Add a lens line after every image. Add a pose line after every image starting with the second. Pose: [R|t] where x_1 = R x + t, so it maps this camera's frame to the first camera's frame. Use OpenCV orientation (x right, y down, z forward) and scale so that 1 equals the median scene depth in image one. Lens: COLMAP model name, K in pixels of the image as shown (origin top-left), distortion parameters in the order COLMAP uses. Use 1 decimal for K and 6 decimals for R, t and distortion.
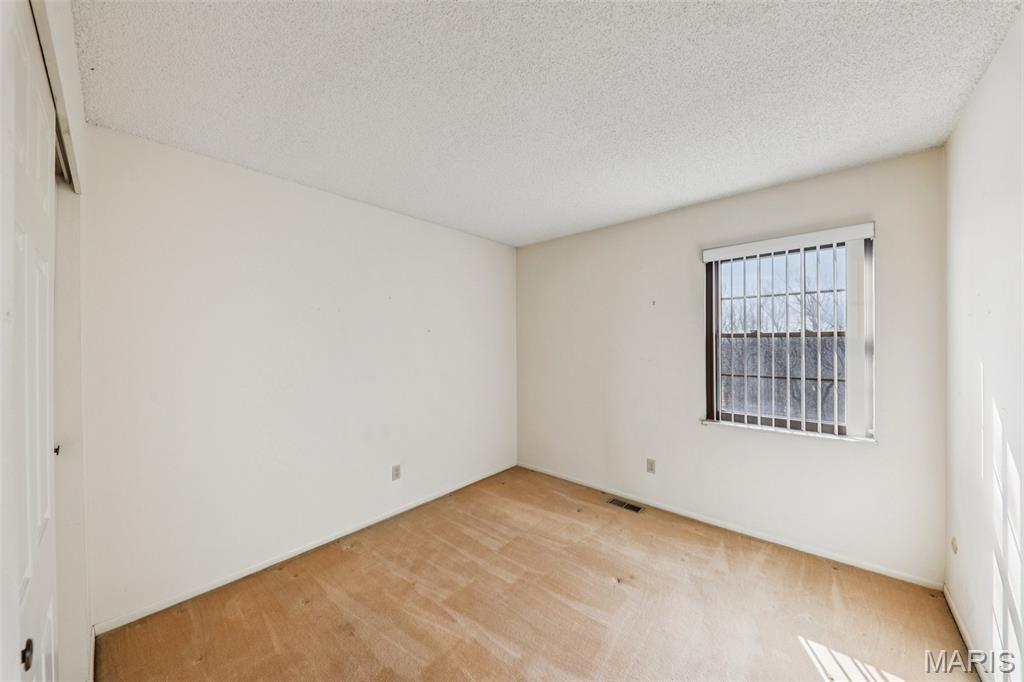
lens RADIAL K [[353.8, 0, 510.4], [0, 353.8, 340.4], [0, 0, 1]] dist [0.004739, -0.003732]
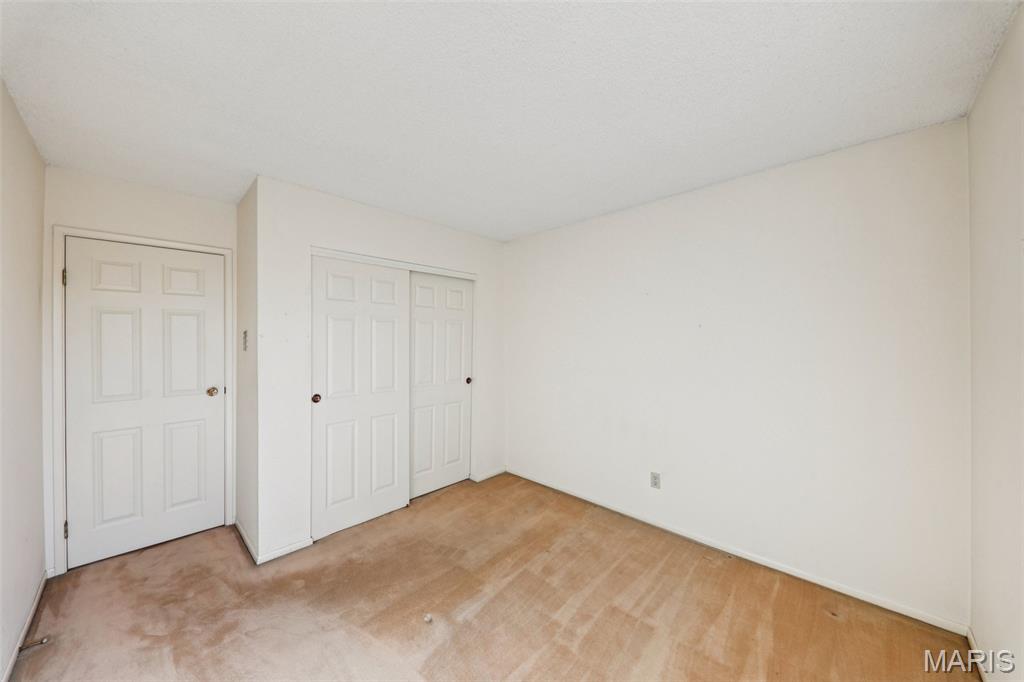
lens RADIAL K [[353.8, 0, 508.5], [0, 353.8, 339.7], [0, 0, 1]] dist [0.004739, -0.003732]
pose [[-0.047595, 0.006376, -0.998846, 0.752808], [-0.002011, 0.999977, 0.006479, 0.001022], [0.998865, 0.002317, -0.047581, 0.806574]]
